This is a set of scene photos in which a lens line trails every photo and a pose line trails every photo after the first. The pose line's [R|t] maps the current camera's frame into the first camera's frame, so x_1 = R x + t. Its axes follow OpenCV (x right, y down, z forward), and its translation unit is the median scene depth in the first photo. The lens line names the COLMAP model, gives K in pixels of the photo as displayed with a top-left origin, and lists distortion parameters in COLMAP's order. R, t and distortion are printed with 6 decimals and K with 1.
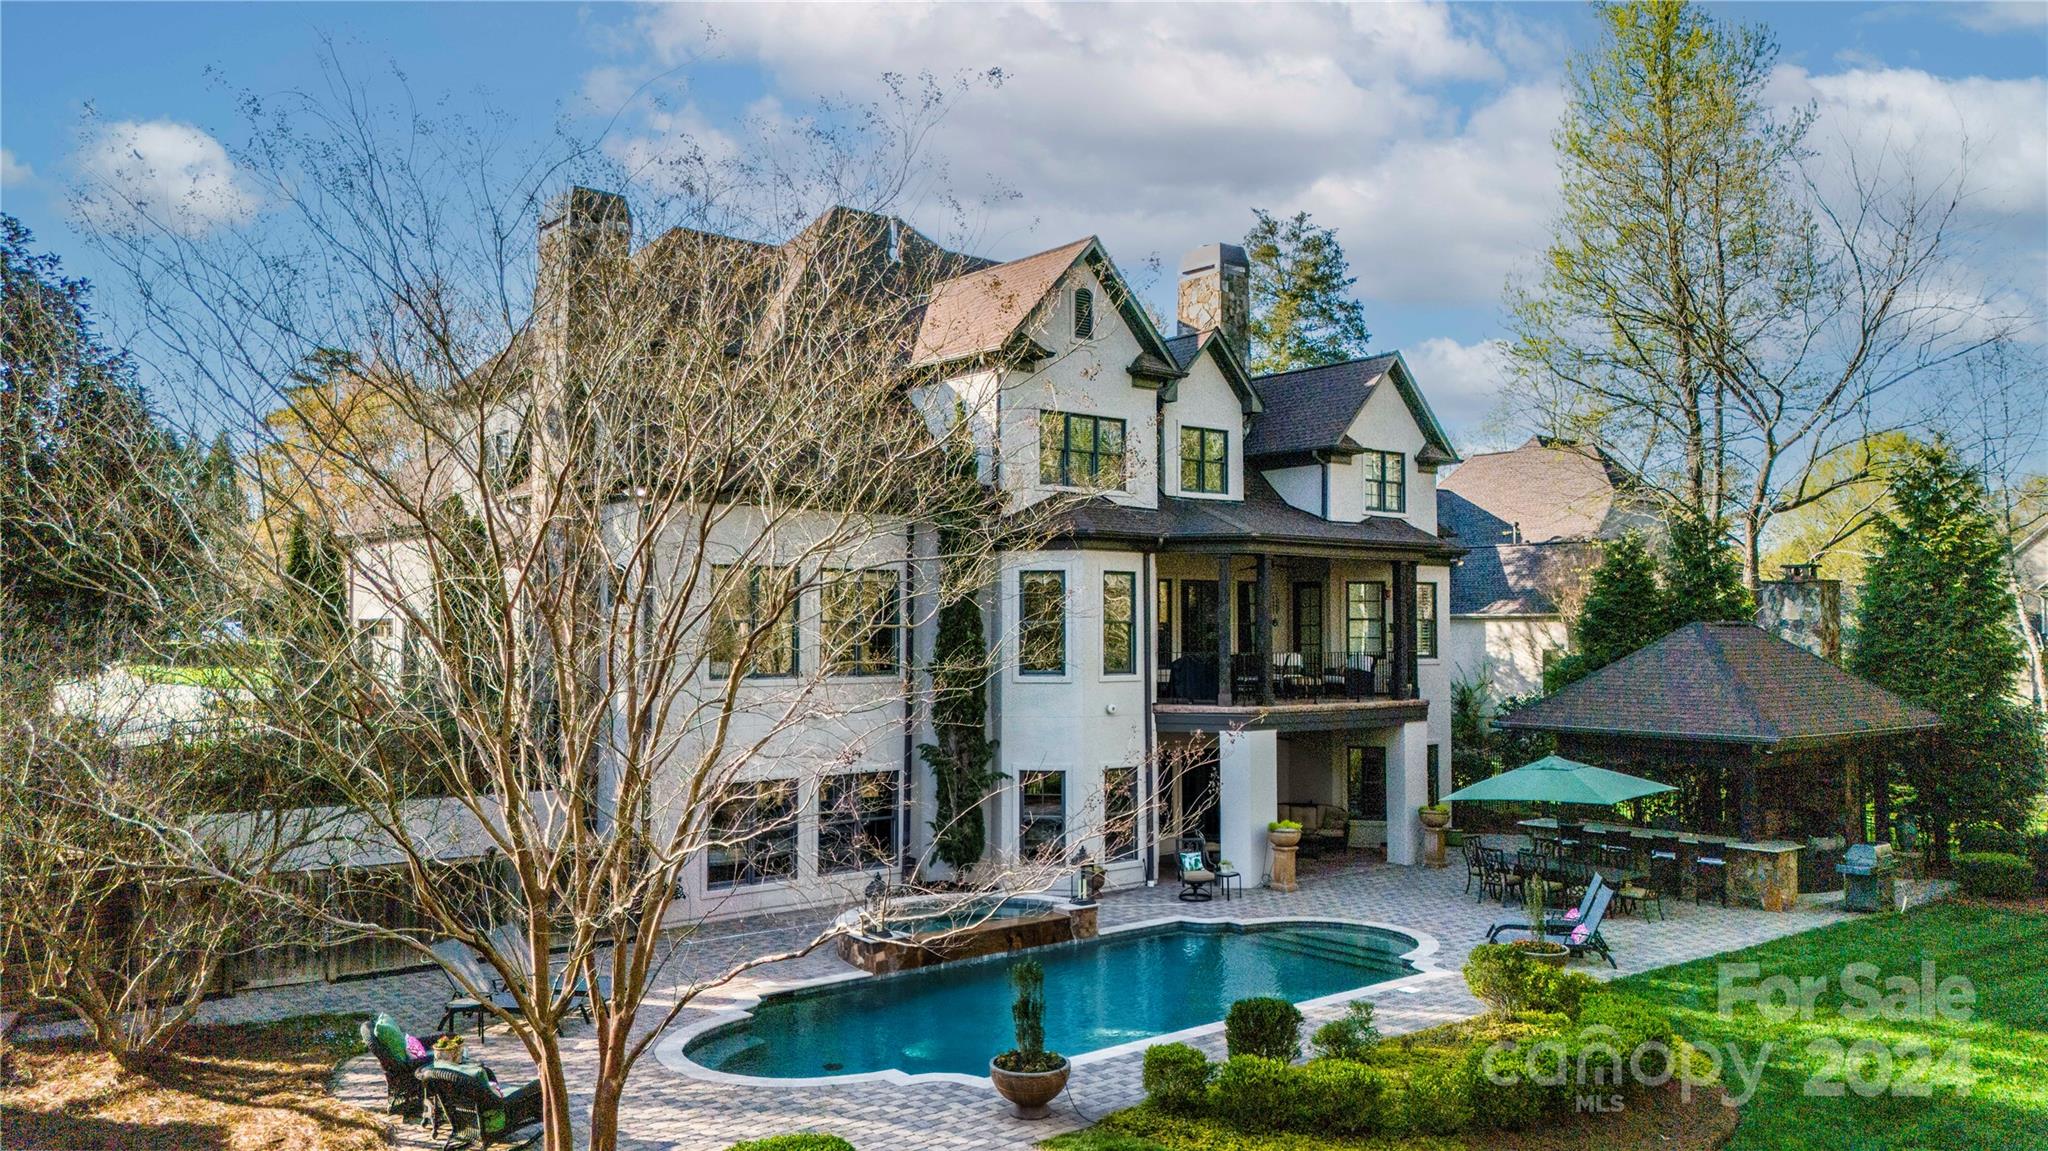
lens RADIAL K [[1532.2, 0, 1013.2], [0, 1532.2, 582.3], [0, 0, 1]] dist [0.035184, -0.003322]
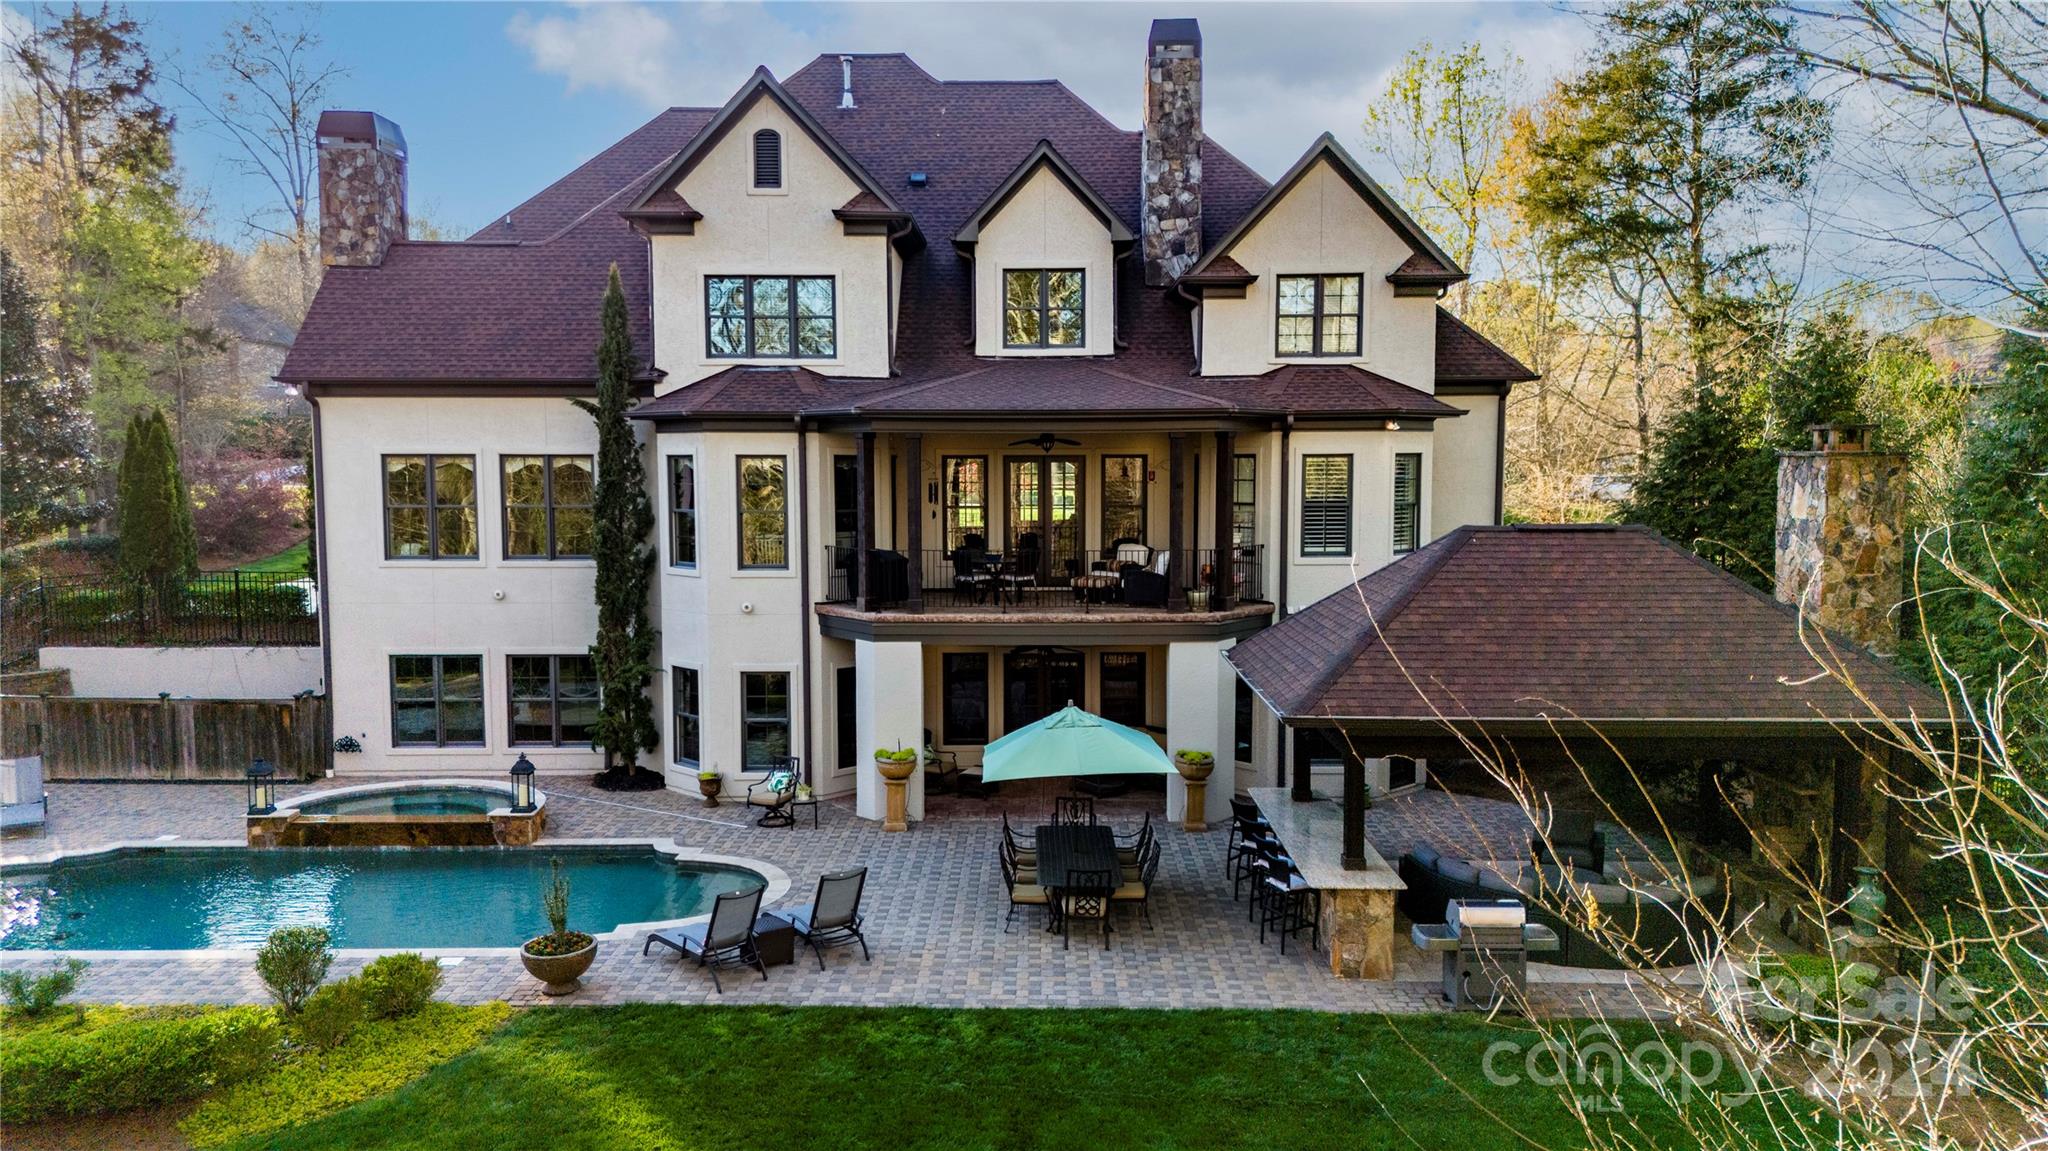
lens RADIAL K [[1532.2, 0, 1013.2], [0, 1532.2, 582.3], [0, 0, 1]] dist [0.035184, -0.003322]
pose [[0.759875, 0.056617, -0.647599, 0.734556], [0.022010, 0.993388, 0.112673, -0.029416], [0.649696, -0.099871, 0.753605, 0.395124]]
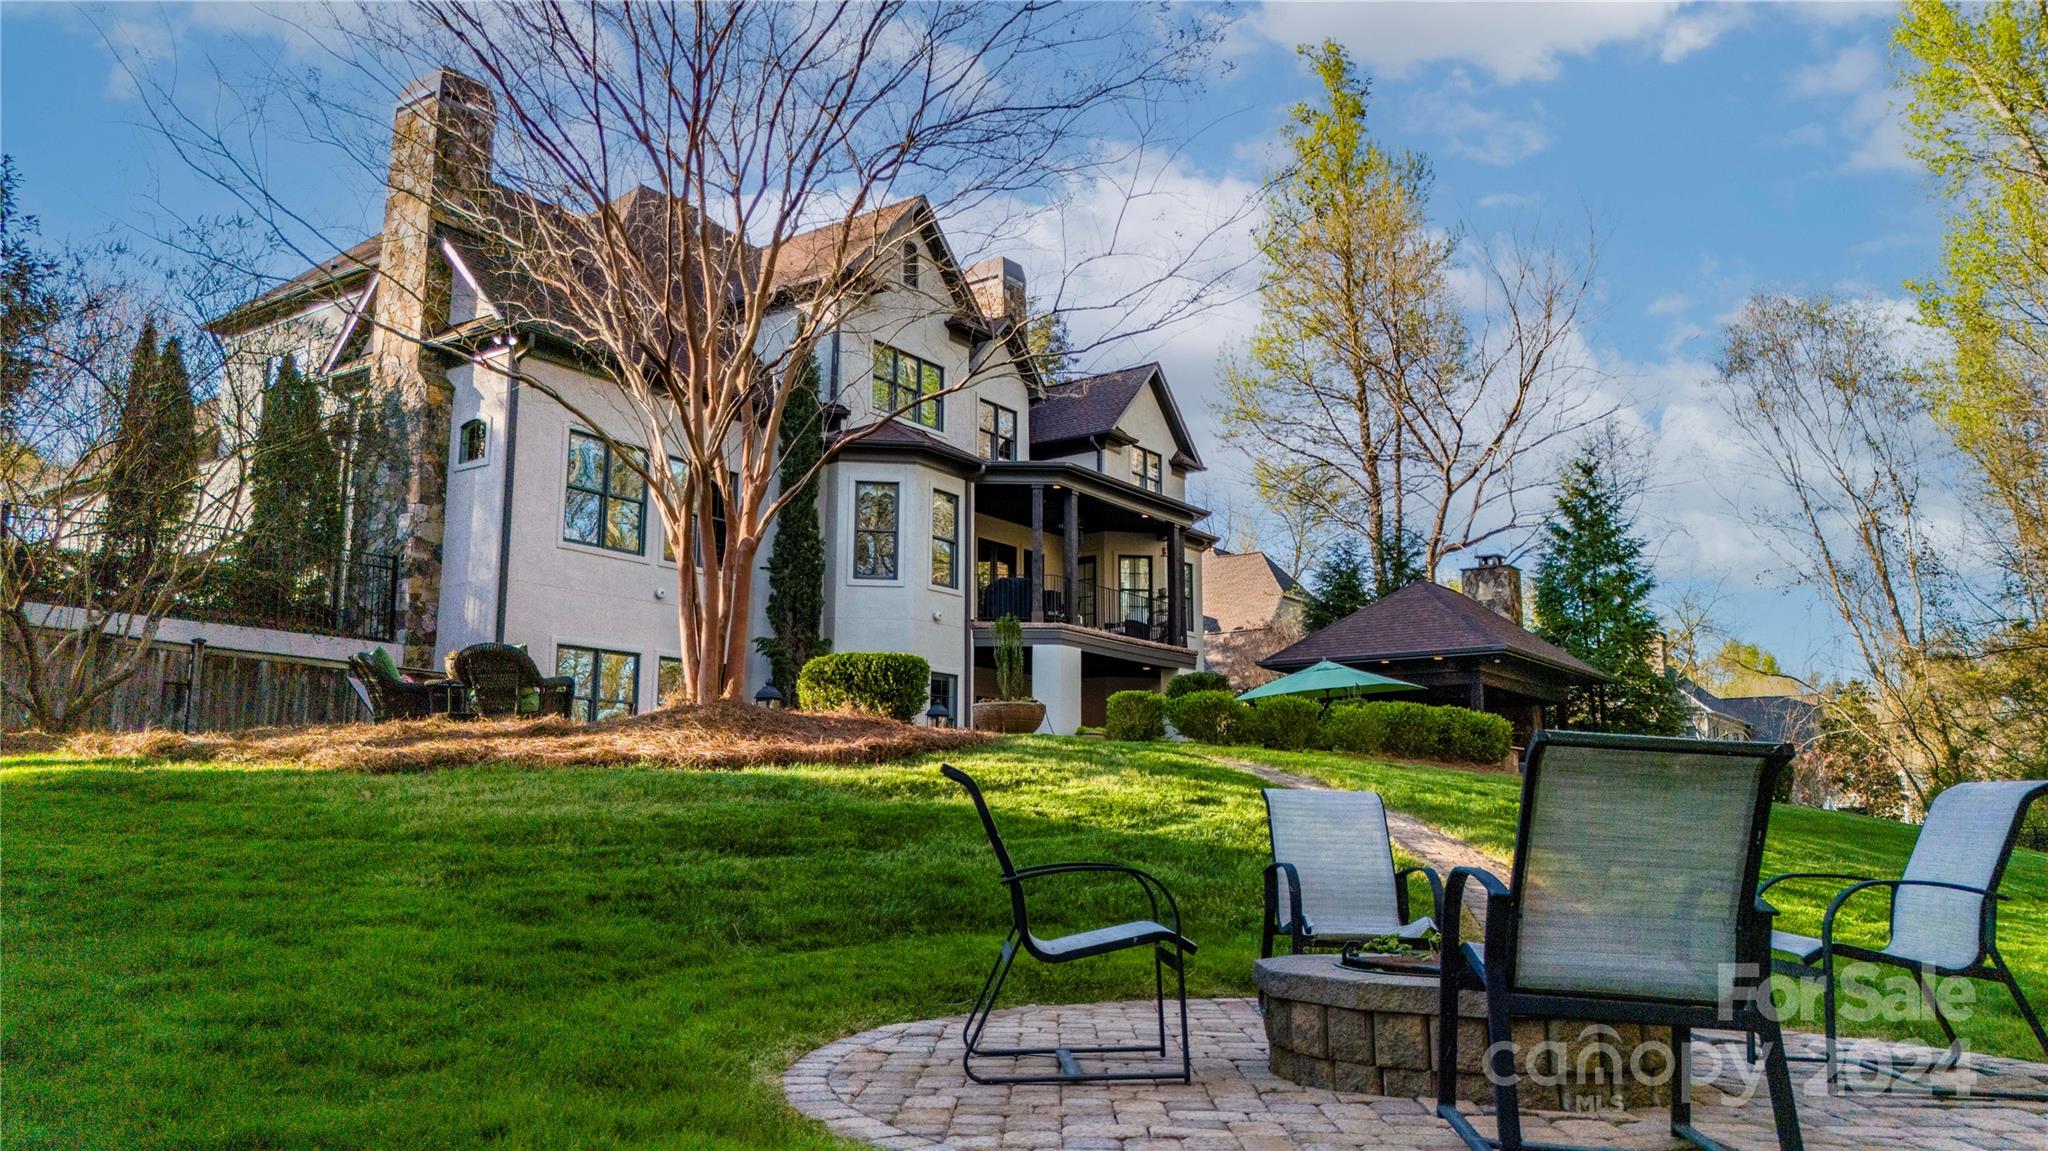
lens RADIAL K [[1532.2, 0, 1013.2], [0, 1532.2, 582.3], [0, 0, 1]] dist [0.035184, -0.003322]
pose [[0.969837, 0.049930, 0.238586, -0.131059], [-0.017908, 0.990746, -0.134545, 0.190368], [-0.243096, 0.126214, 0.961756, -0.033628]]
